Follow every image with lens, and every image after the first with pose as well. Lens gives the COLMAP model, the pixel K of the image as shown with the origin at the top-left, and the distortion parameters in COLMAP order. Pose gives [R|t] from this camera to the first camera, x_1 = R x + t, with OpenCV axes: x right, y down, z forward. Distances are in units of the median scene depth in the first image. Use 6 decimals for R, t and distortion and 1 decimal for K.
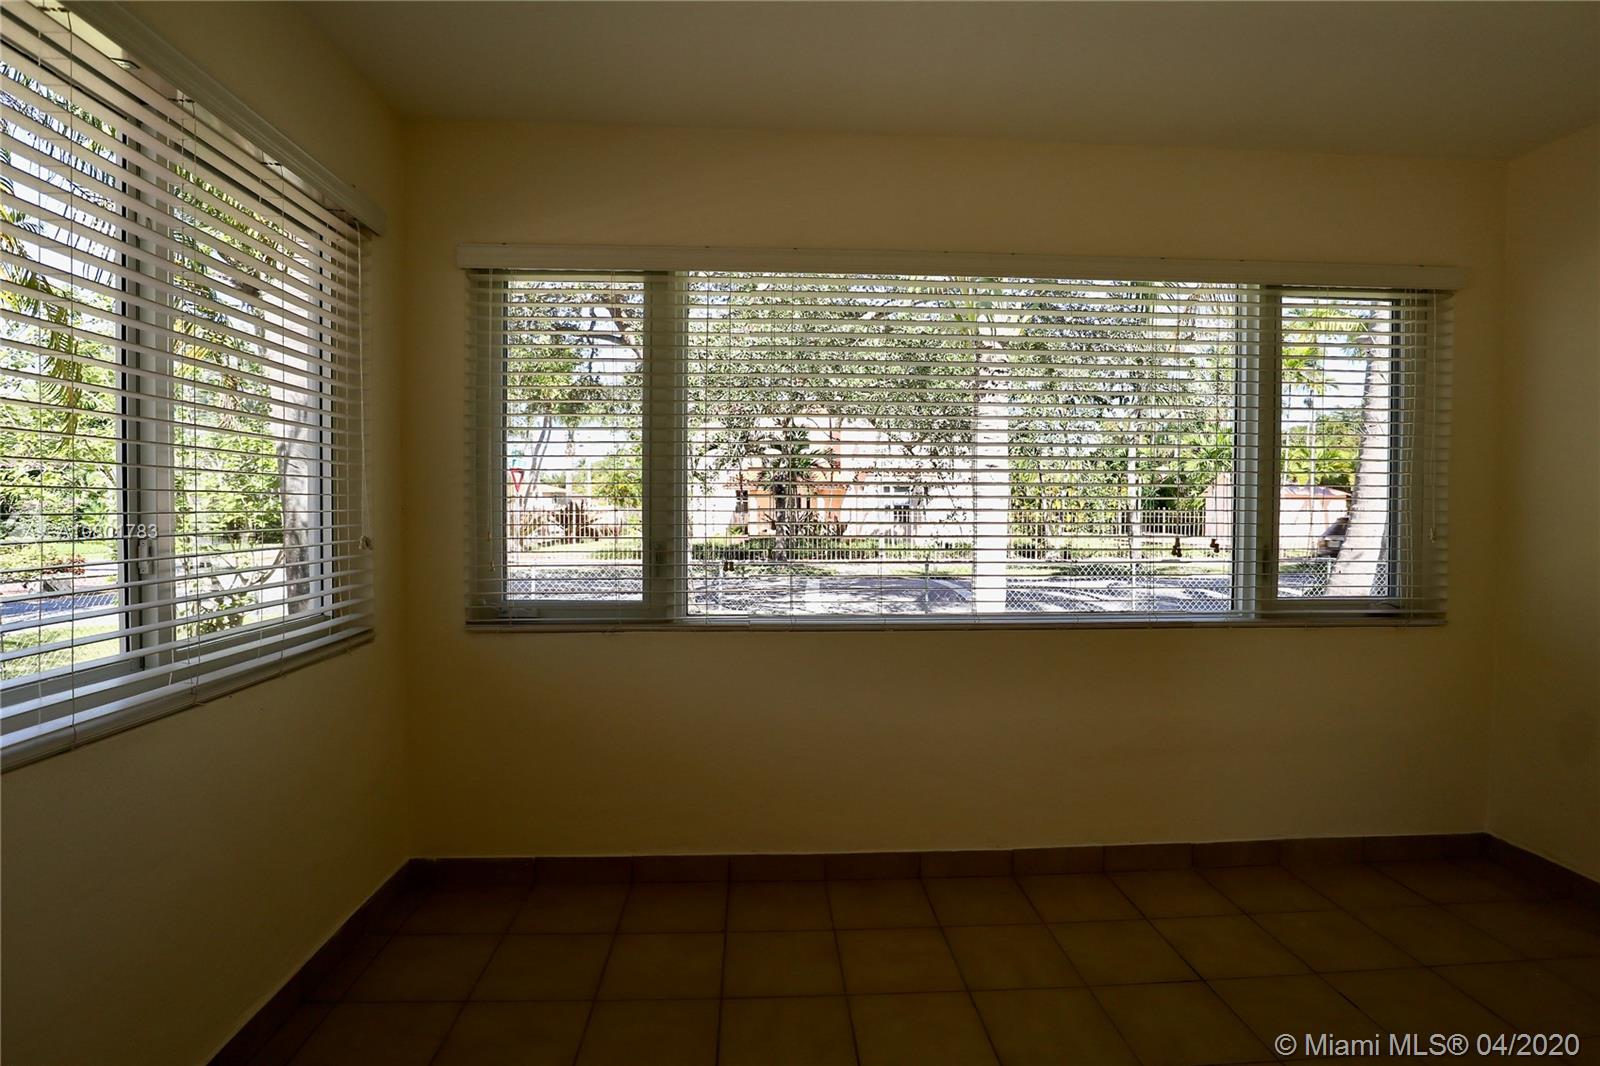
lens RADIAL K [[807.7, 0, 806.7], [0, 807.7, 526.6], [0, 0, 1]] dist [-0.046403, 0.015766]
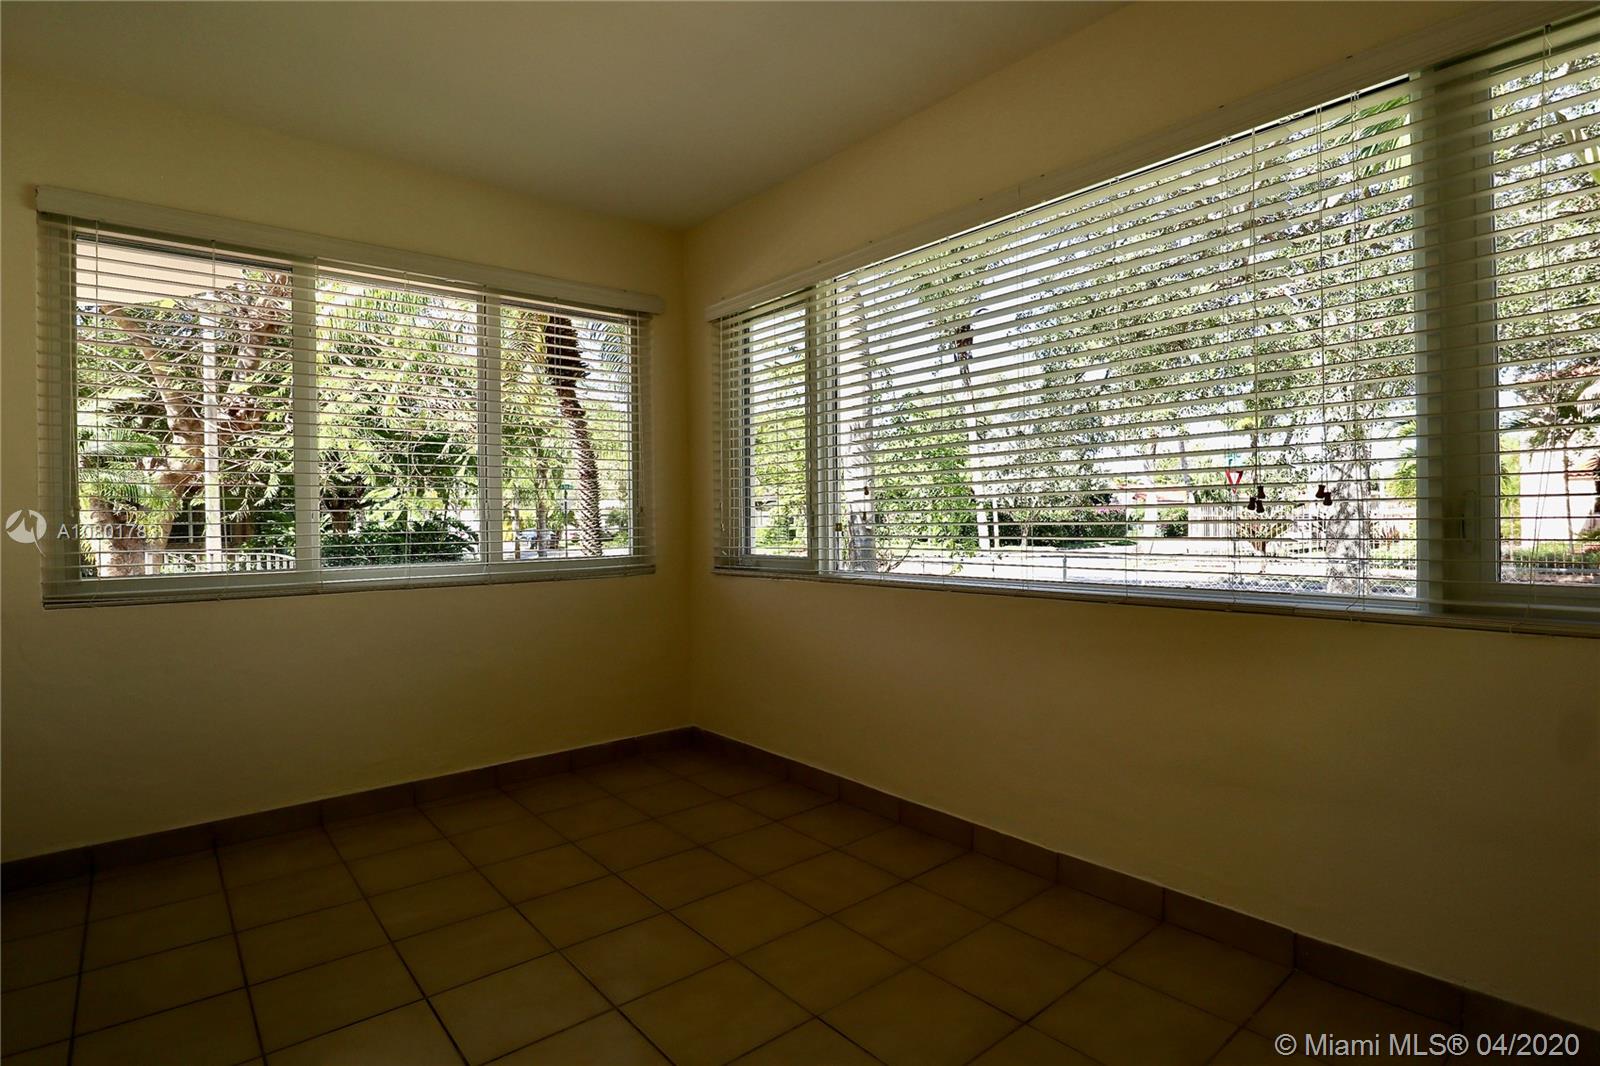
lens RADIAL K [[807.7, 0, 806.7], [0, 807.7, 526.6], [0, 0, 1]] dist [-0.046403, 0.015766]
pose [[0.597156, -0.004476, -0.802113, 0.805640], [-0.003342, 0.999962, -0.008067, 0.058414], [0.802118, 0.007498, 0.597118, 0.265554]]
